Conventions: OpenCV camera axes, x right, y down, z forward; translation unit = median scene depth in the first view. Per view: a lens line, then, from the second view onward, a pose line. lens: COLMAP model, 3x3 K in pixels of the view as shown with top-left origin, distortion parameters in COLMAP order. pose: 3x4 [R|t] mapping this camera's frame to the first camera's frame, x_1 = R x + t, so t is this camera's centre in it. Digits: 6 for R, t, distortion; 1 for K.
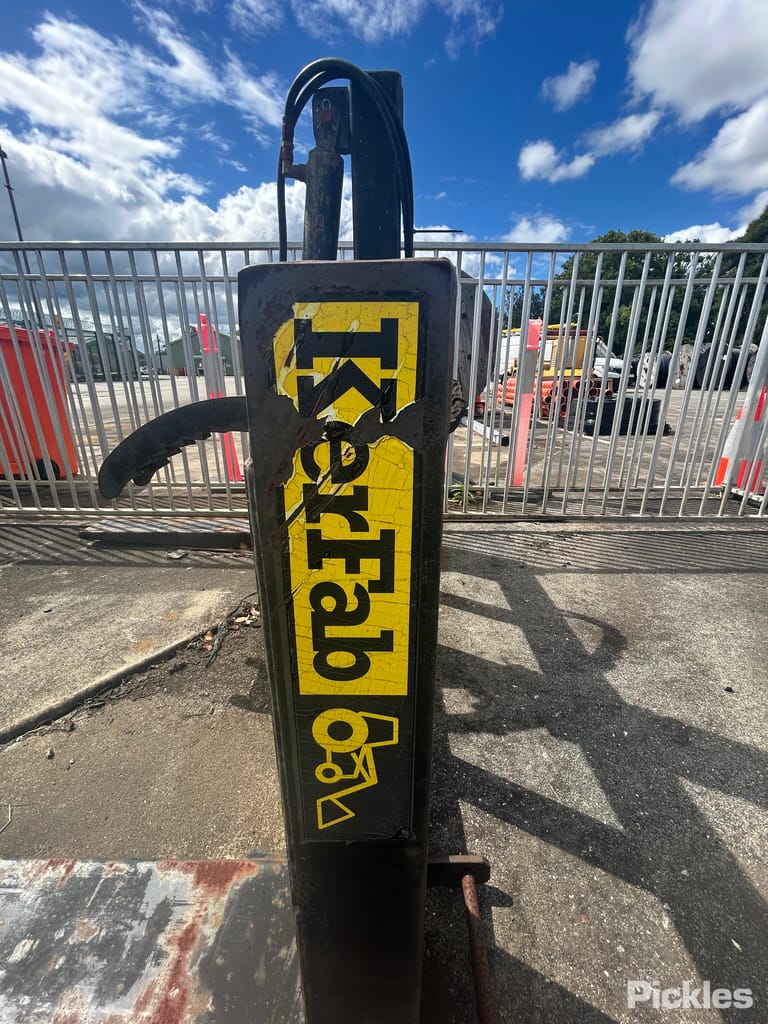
lens RADIAL K [[411.2, 0, 384.5], [0, 411.2, 509.5], [0, 0, 1]] dist [0.000175, -0.000450]
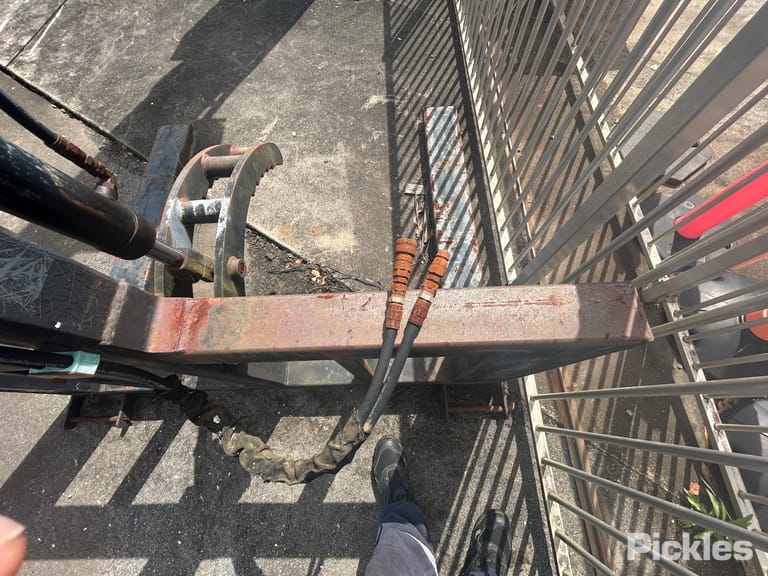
lens RADIAL K [[308.4, 0, 381.8], [0, 308.4, 287.7], [0, 0, 1]] dist [0.000175, -0.000450]
pose [[0.035489, 0.929959, -0.365946, 0.100425], [-0.261415, 0.362066, 0.894746, -0.759344], [0.964574, 0.063910, 0.255955, 0.987346]]
